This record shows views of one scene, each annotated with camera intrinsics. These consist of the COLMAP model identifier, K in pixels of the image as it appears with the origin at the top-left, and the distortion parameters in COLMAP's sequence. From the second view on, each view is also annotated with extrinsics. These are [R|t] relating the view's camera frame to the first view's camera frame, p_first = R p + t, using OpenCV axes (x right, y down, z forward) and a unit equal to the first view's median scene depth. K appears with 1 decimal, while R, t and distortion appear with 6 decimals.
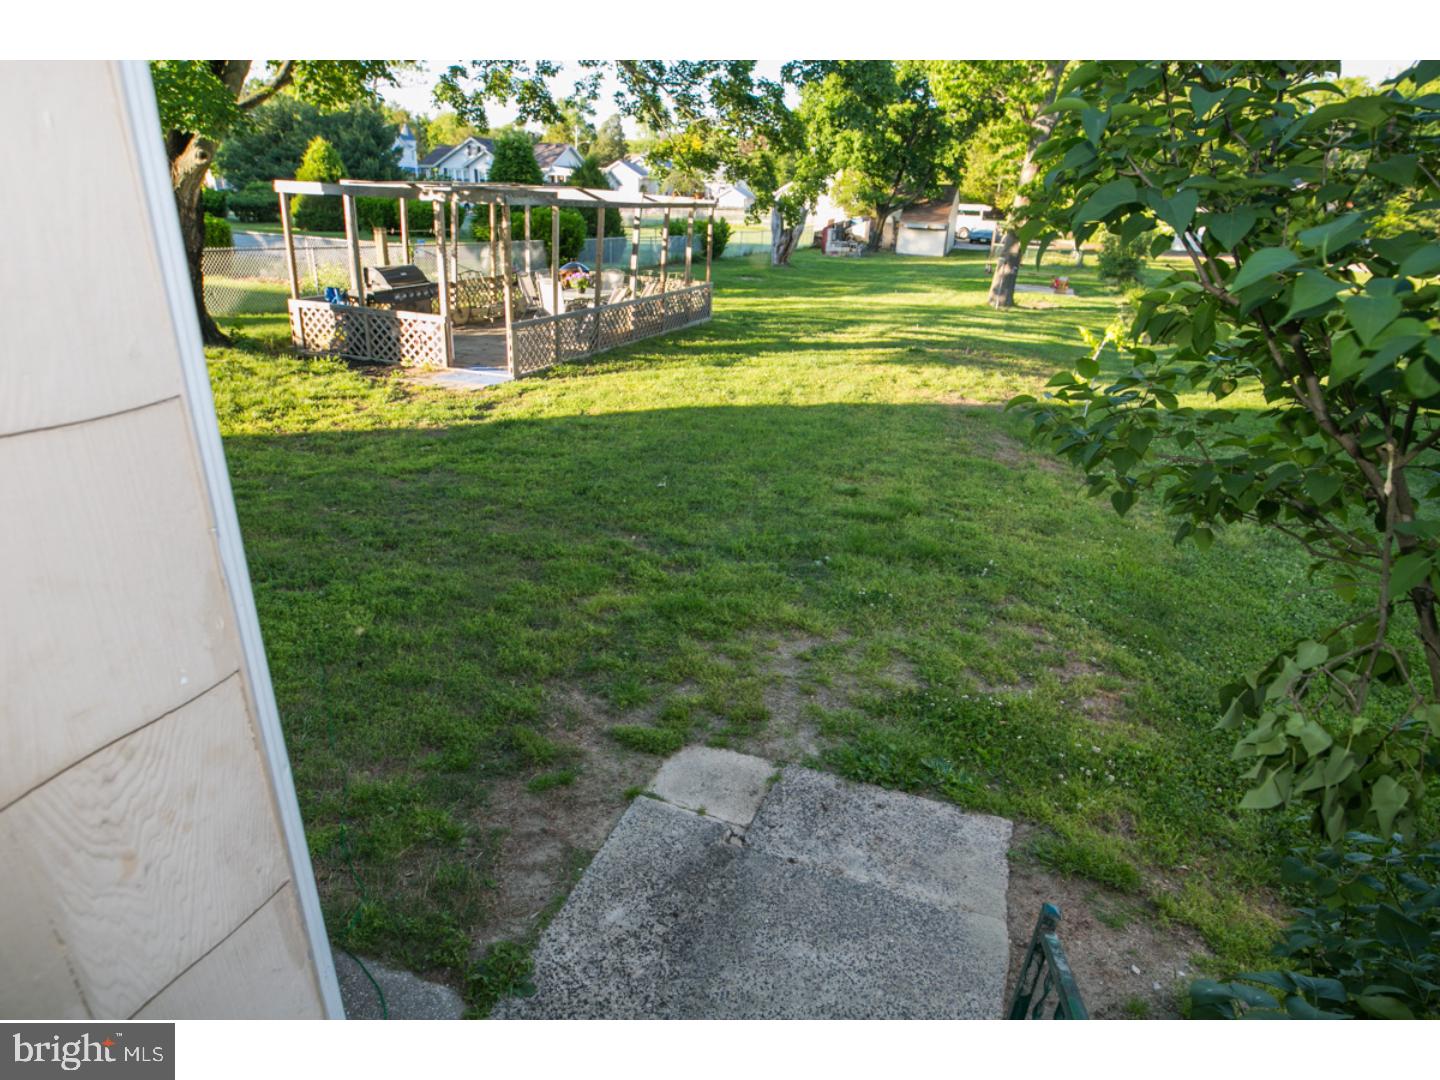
lens RADIAL K [[822.5, 0, 718.3], [0, 822.5, 545.5], [0, 0, 1]] dist [-0.021141, -0.003471]
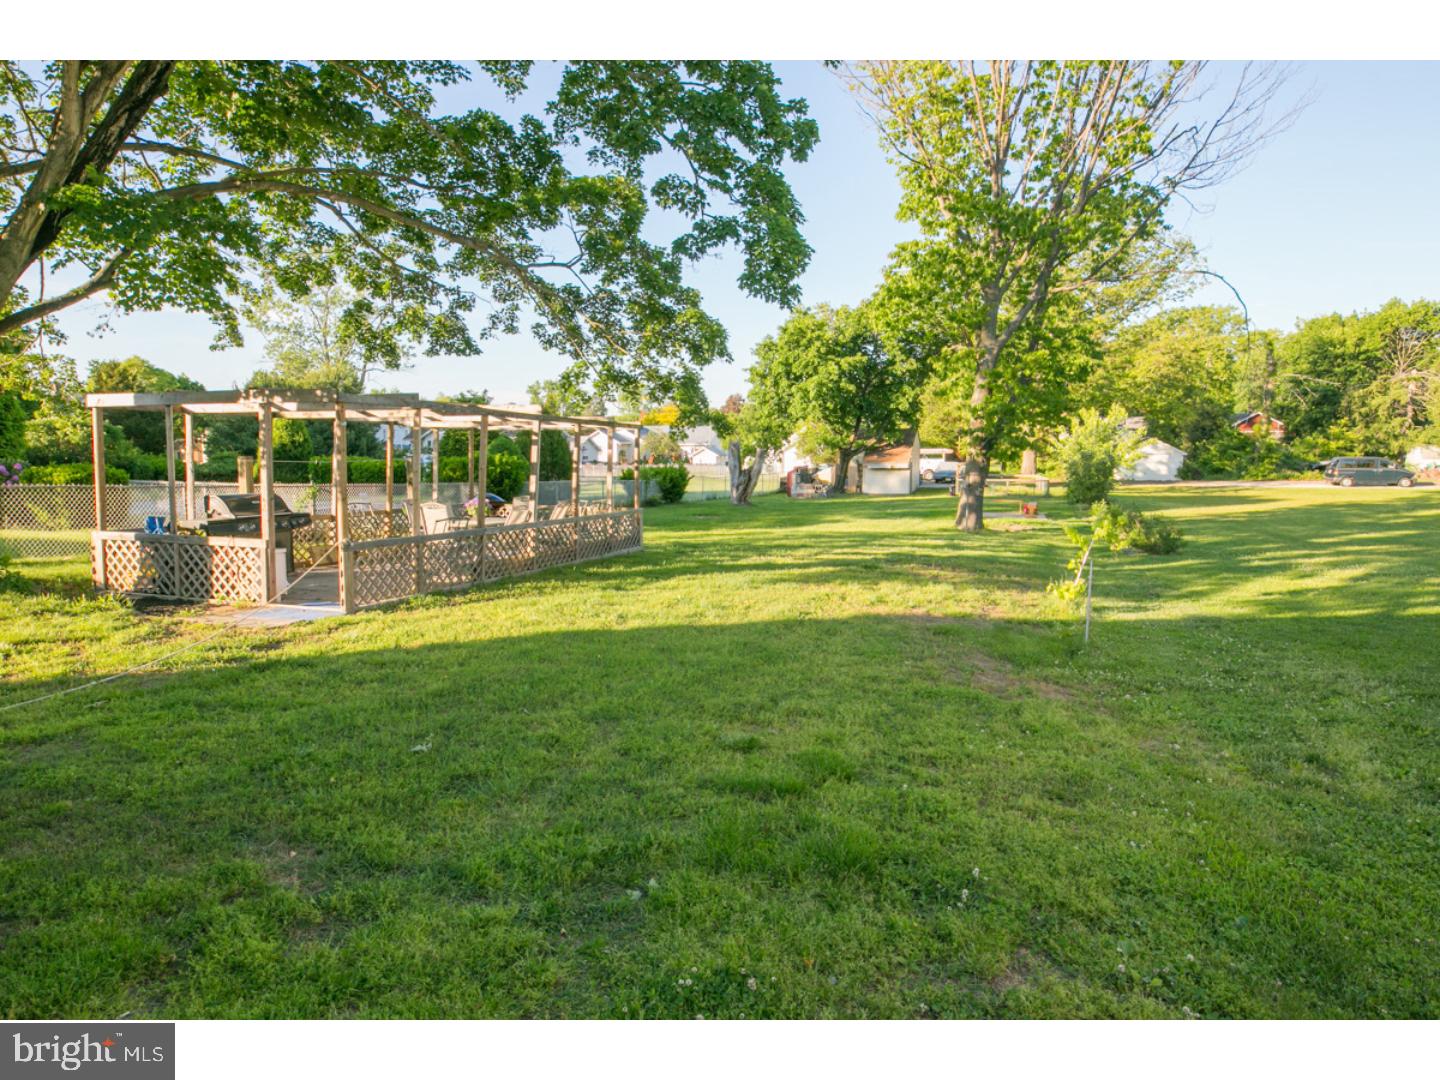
lens RADIAL K [[822.5, 0, 715.4], [0, 822.5, 548.8], [0, 0, 1]] dist [-0.021141, -0.003471]
pose [[0.998919, -0.045085, 0.011363, 0.063687], [0.046430, 0.954342, -0.295086, -0.011232], [0.002460, 0.295295, 0.955403, 0.165104]]
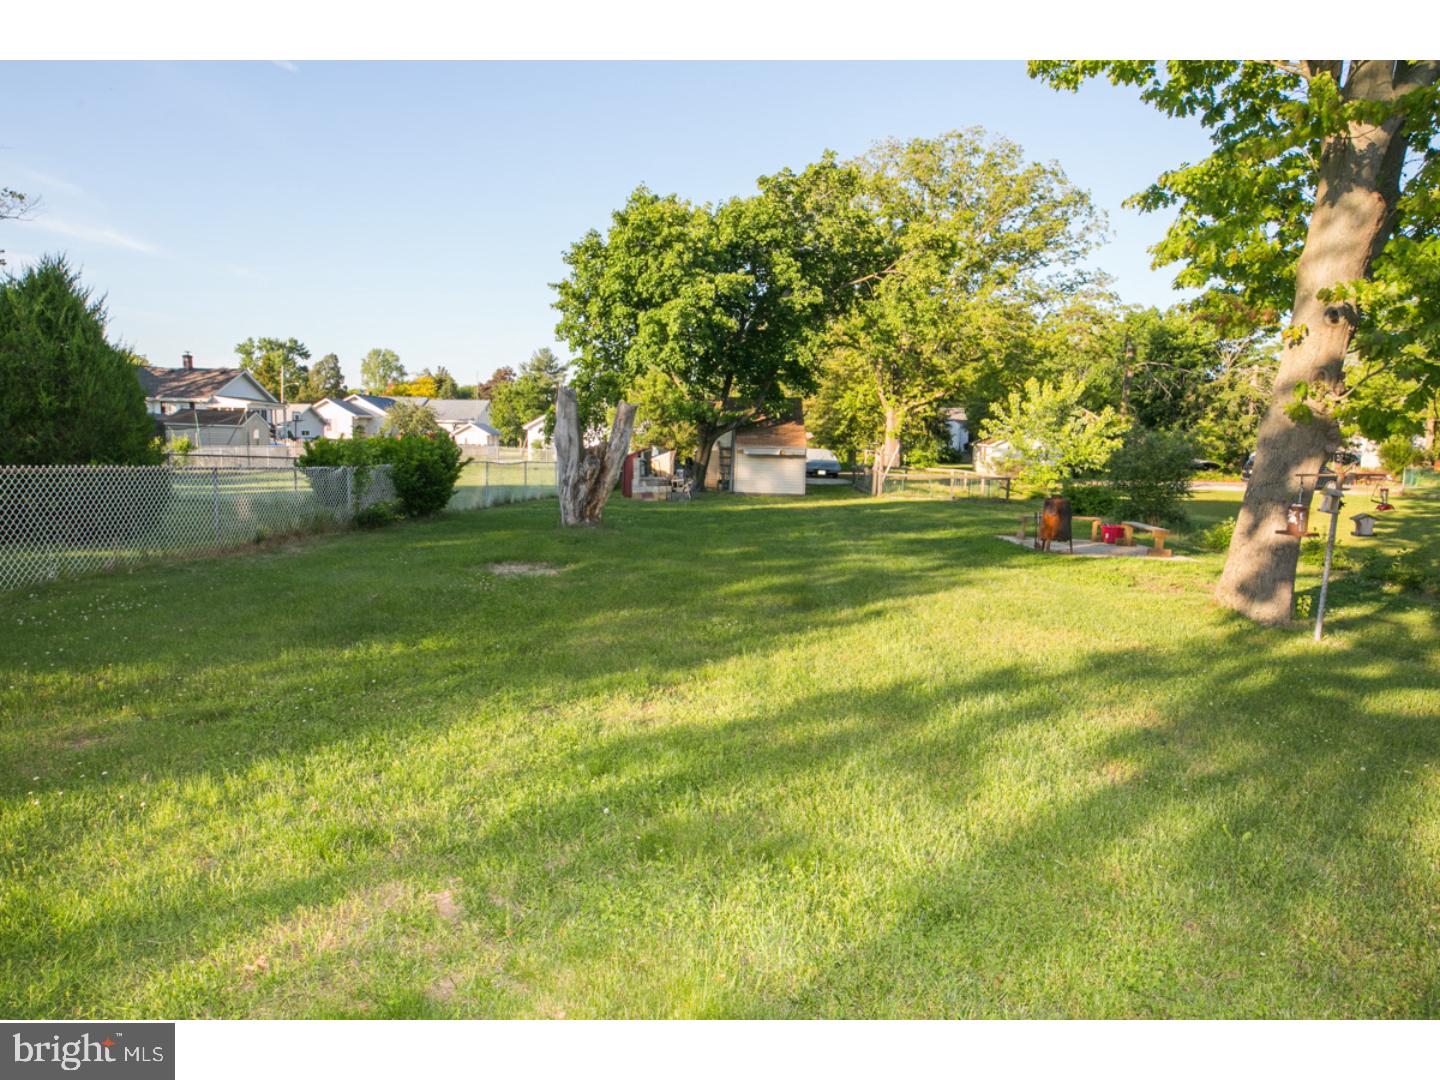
lens RADIAL K [[822.5, 0, 715.3], [0, 822.5, 540.3], [0, 0, 1]] dist [-0.021141, -0.003471]
pose [[0.956065, -0.050117, 0.288839, 0.030911], [0.130534, 0.954992, -0.266368, -0.405160], [-0.262489, 0.292368, 0.919576, 1.129581]]
